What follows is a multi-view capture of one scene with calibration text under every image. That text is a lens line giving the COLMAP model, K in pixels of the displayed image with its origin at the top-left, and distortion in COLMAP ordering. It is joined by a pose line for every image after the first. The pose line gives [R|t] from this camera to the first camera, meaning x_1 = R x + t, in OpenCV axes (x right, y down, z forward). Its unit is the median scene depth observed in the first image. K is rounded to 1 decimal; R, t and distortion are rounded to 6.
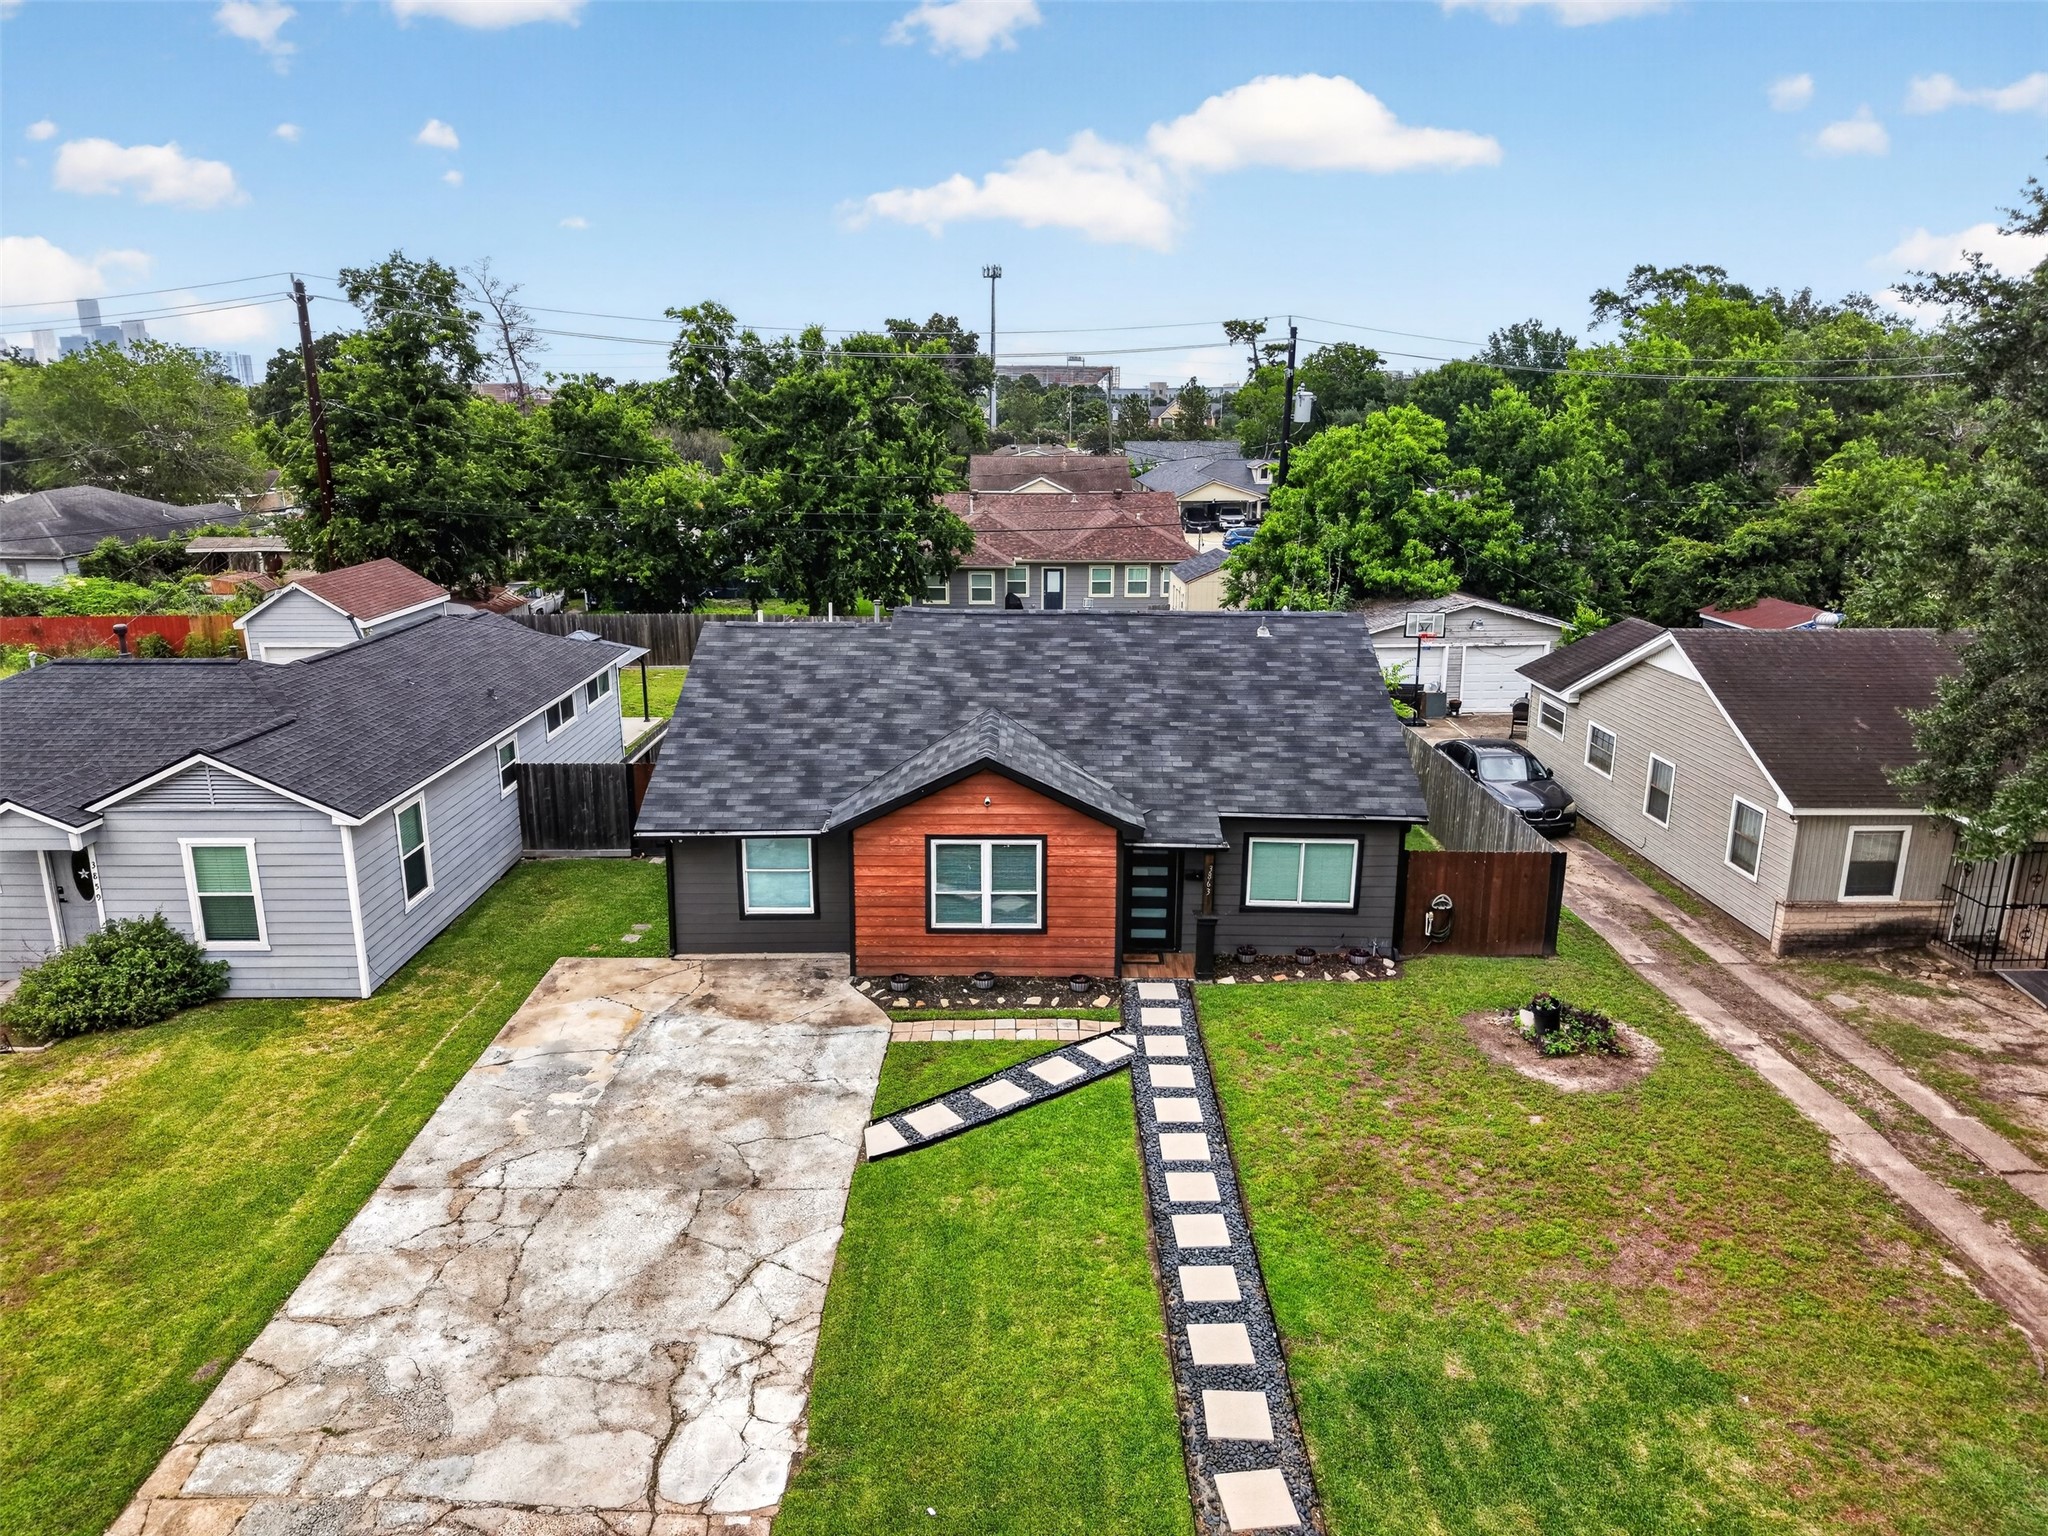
lens RADIAL K [[1349.7, 0, 1030.4], [0, 1349.7, 746.4], [0, 0, 1]] dist [0.024604, -0.030061]
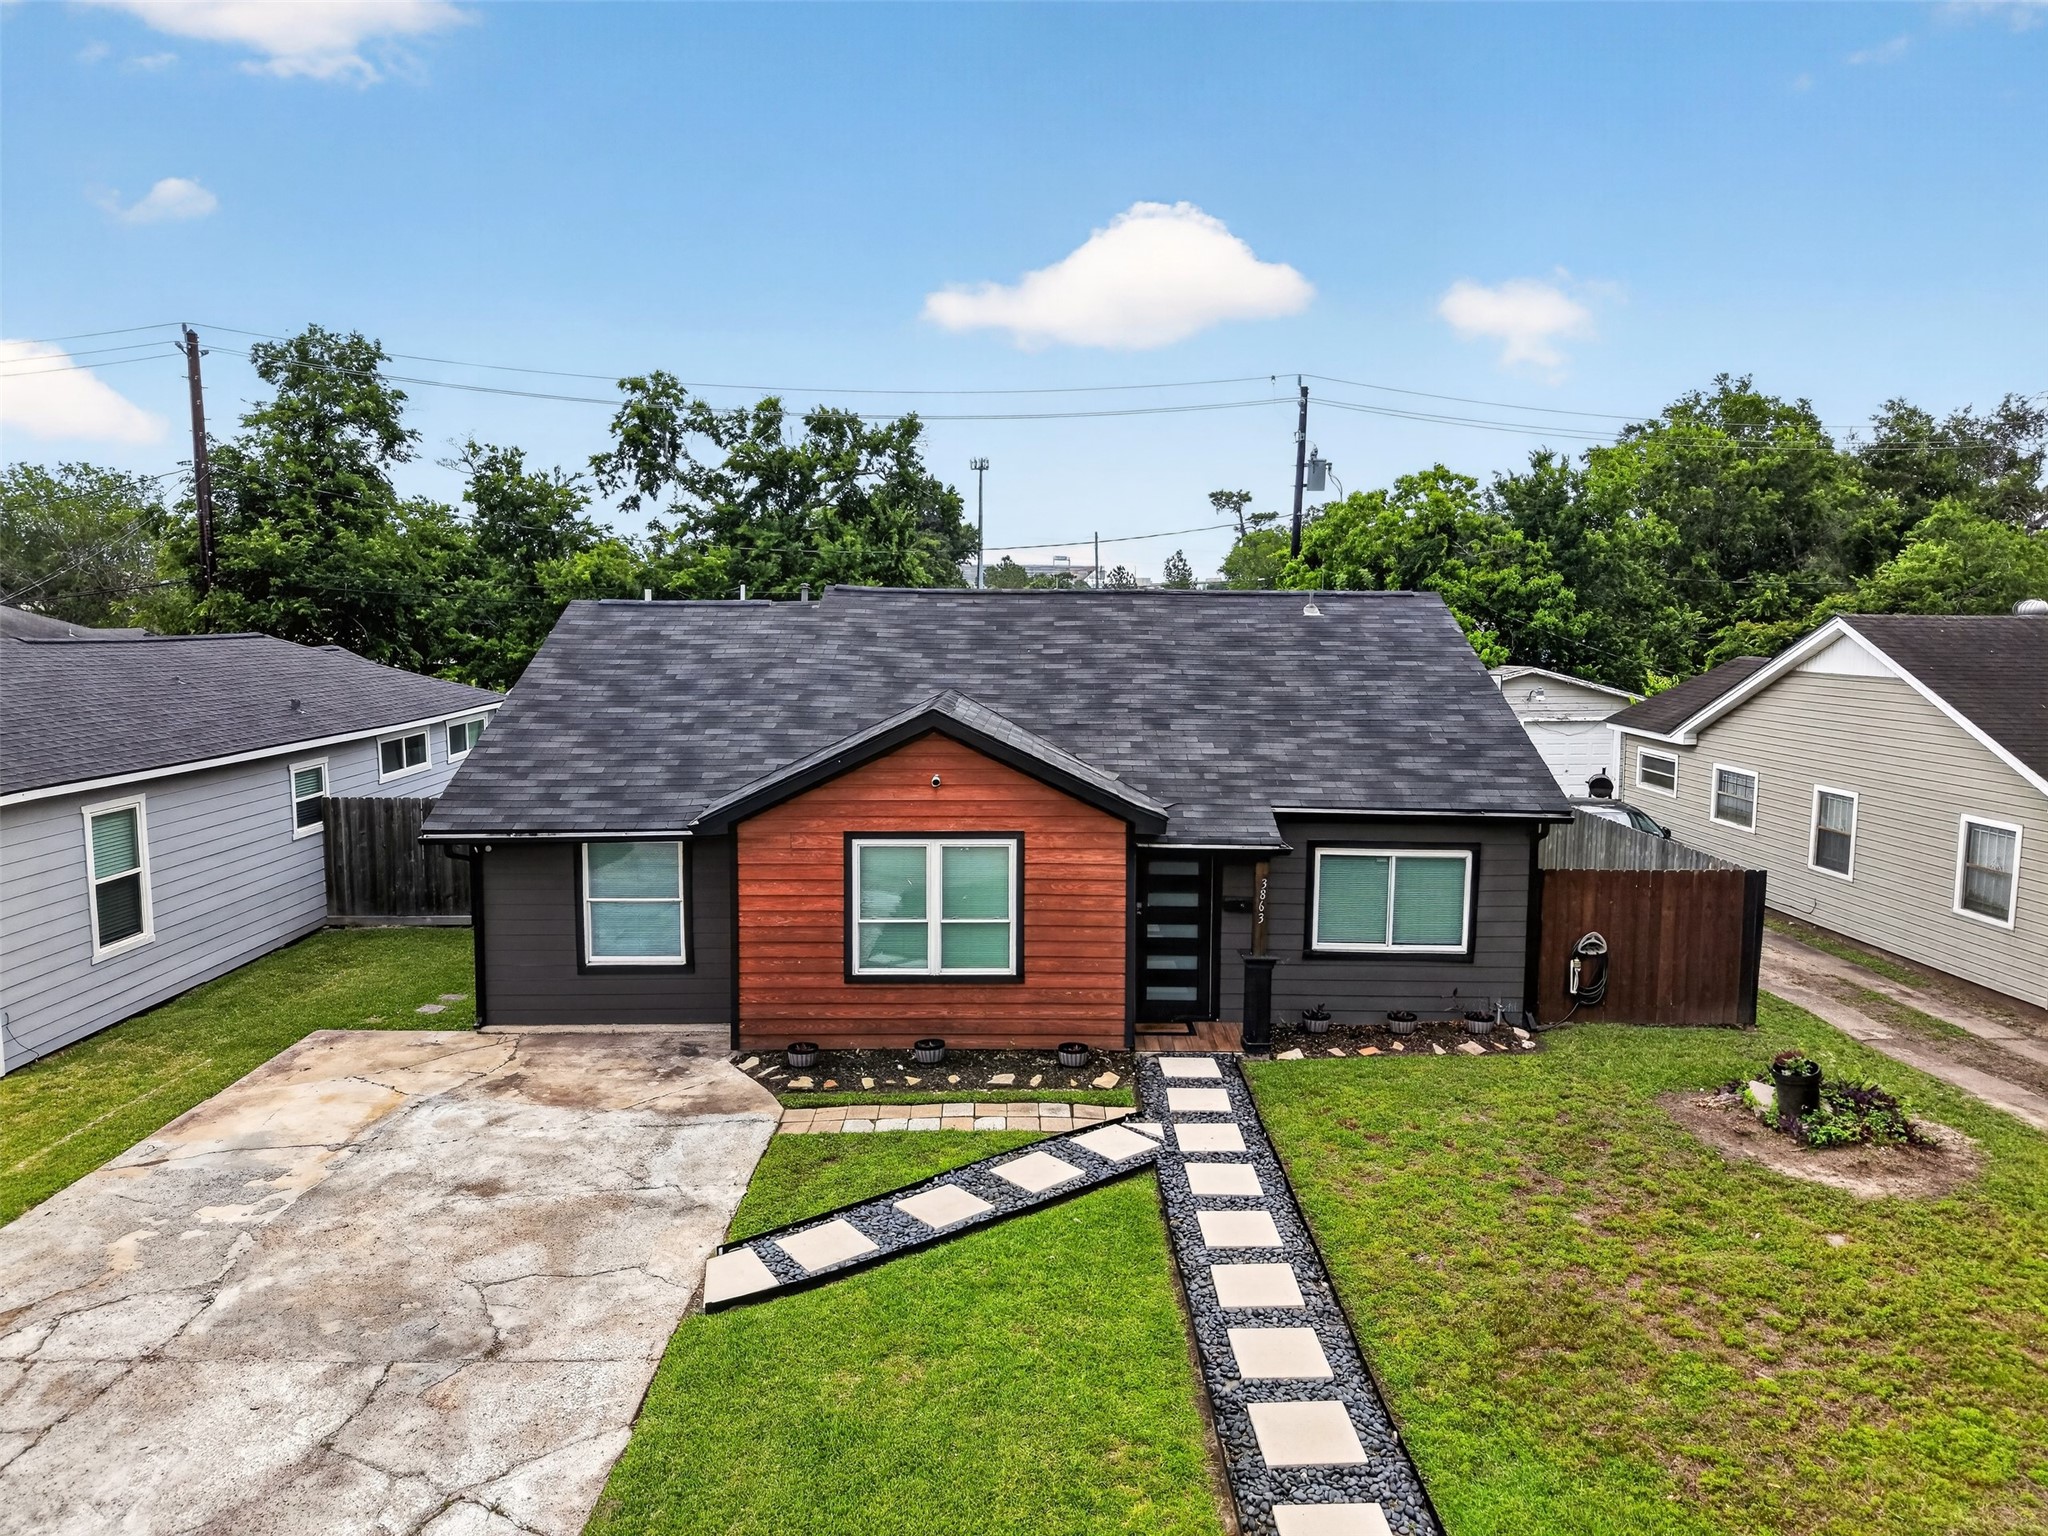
lens RADIAL K [[1349.7, 0, 1028.3], [0, 1349.7, 770.7], [0, 0, 1]] dist [0.024604, -0.030061]
pose [[0.999969, -0.000769, 0.007840, 0.009530], [0.001741, 0.992179, -0.124809, 0.118574], [-0.007683, 0.124819, 0.992150, 0.315721]]
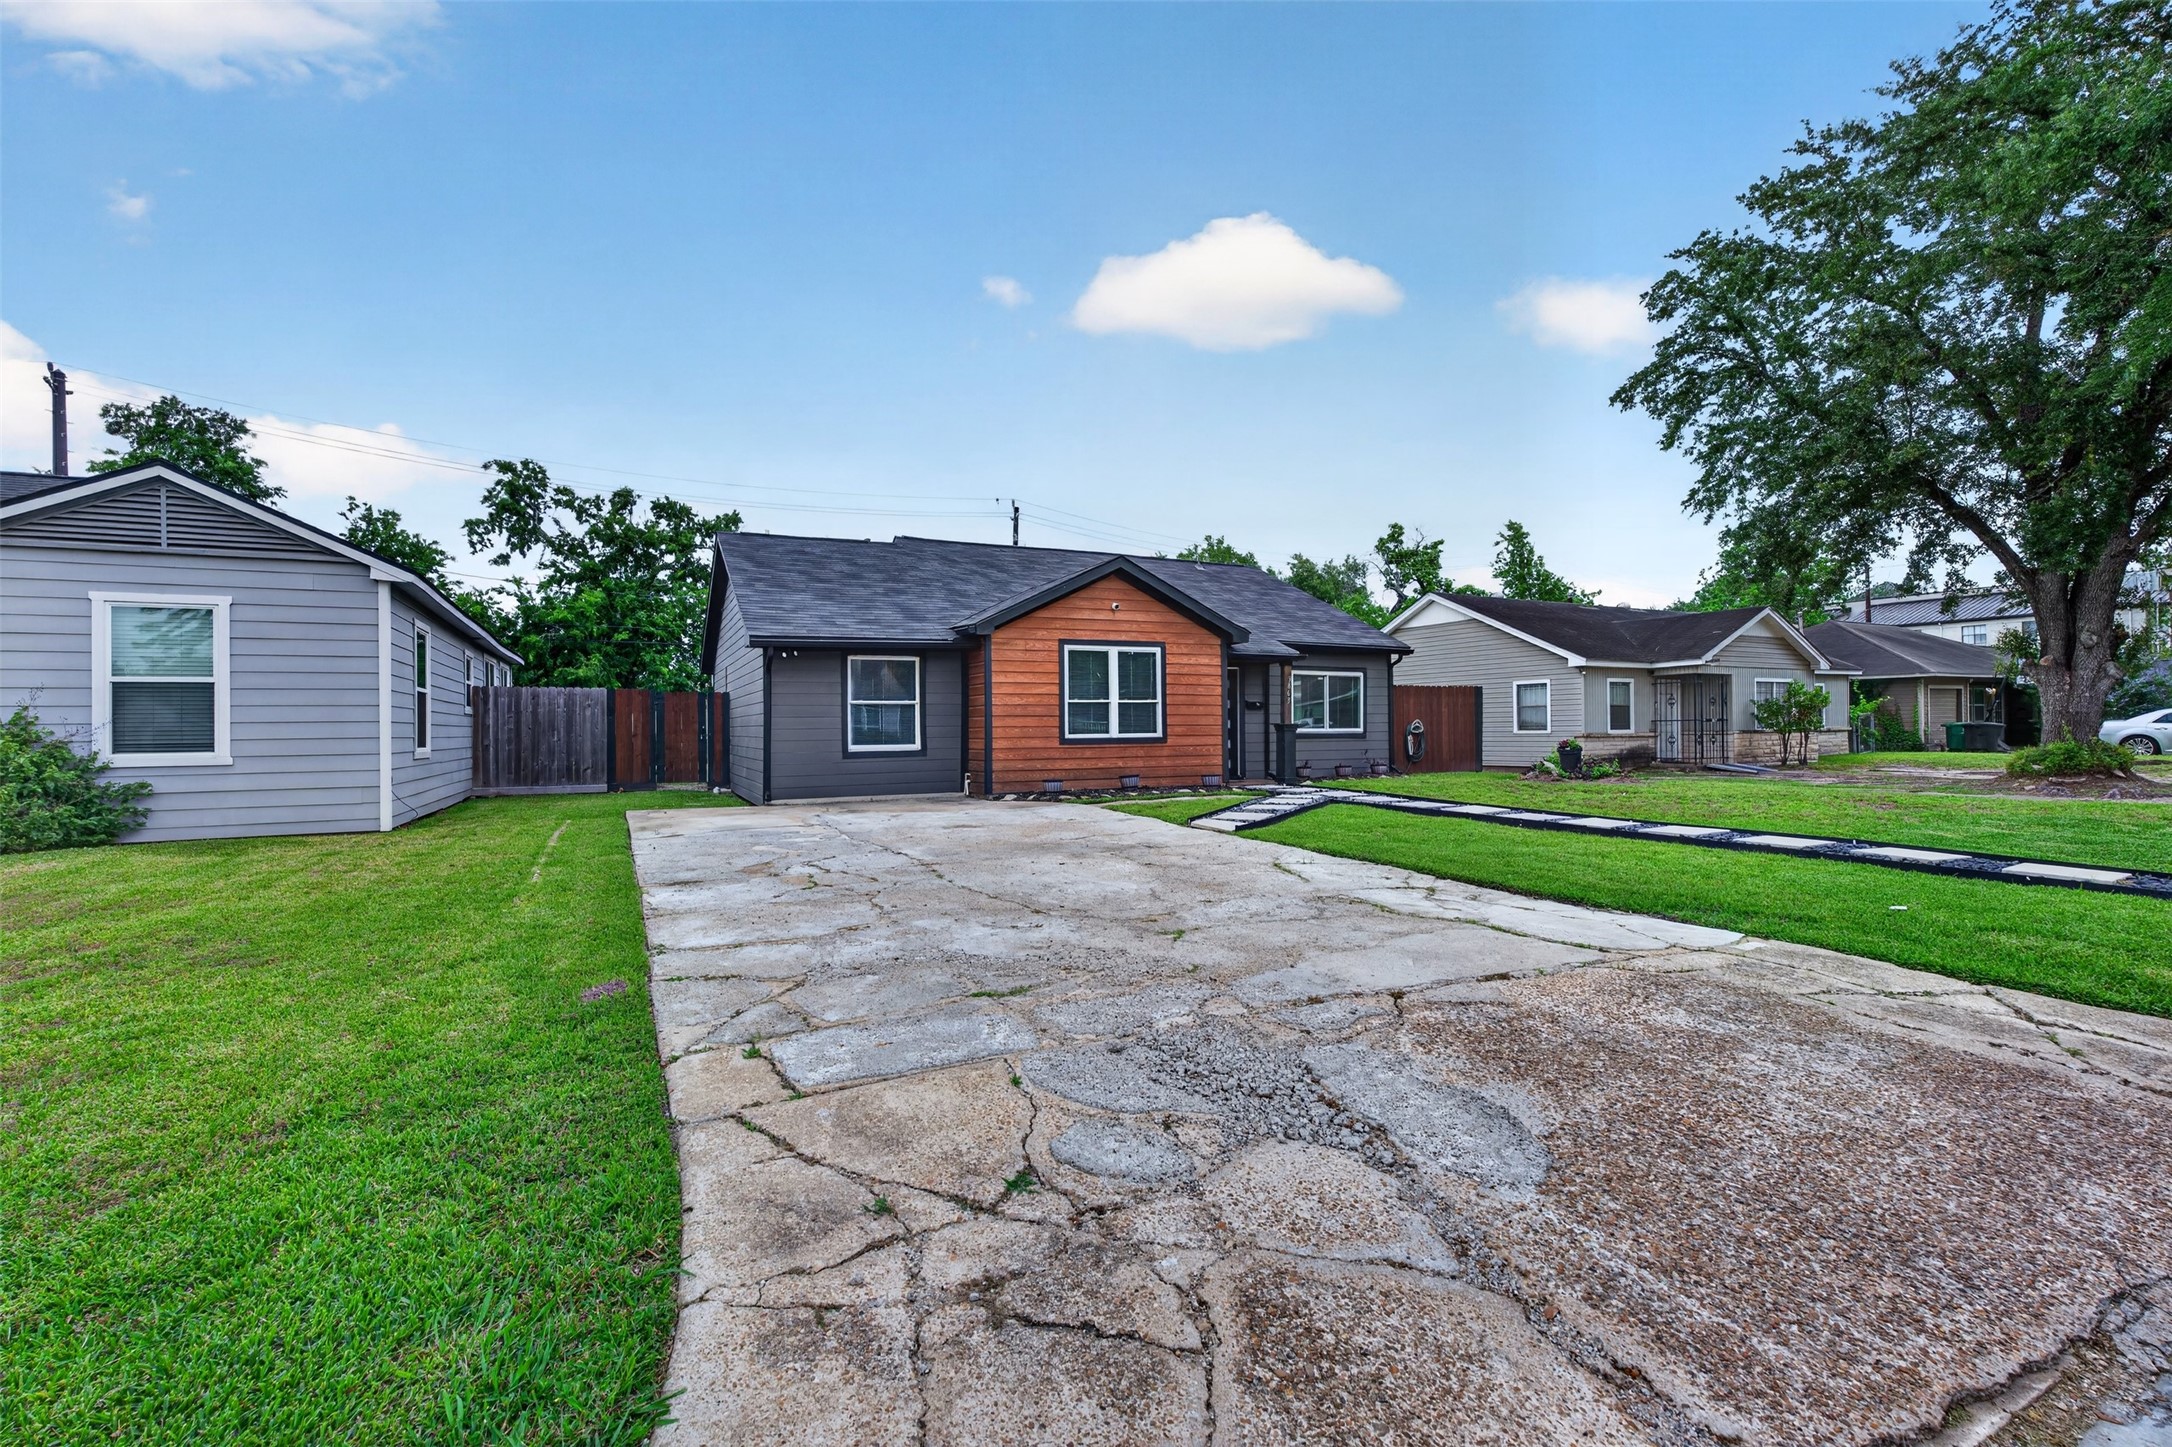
lens RADIAL K [[950.1, 0, 1081.7], [0, 950.1, 717.5], [0, 0, 1]] dist [-0.018653, 0.006239]
pose [[0.903242, -0.008509, 0.429047, -0.364920], [0.117279, 0.966636, -0.227728, 0.282793], [-0.412795, 0.256012, 0.874104, 0.381587]]
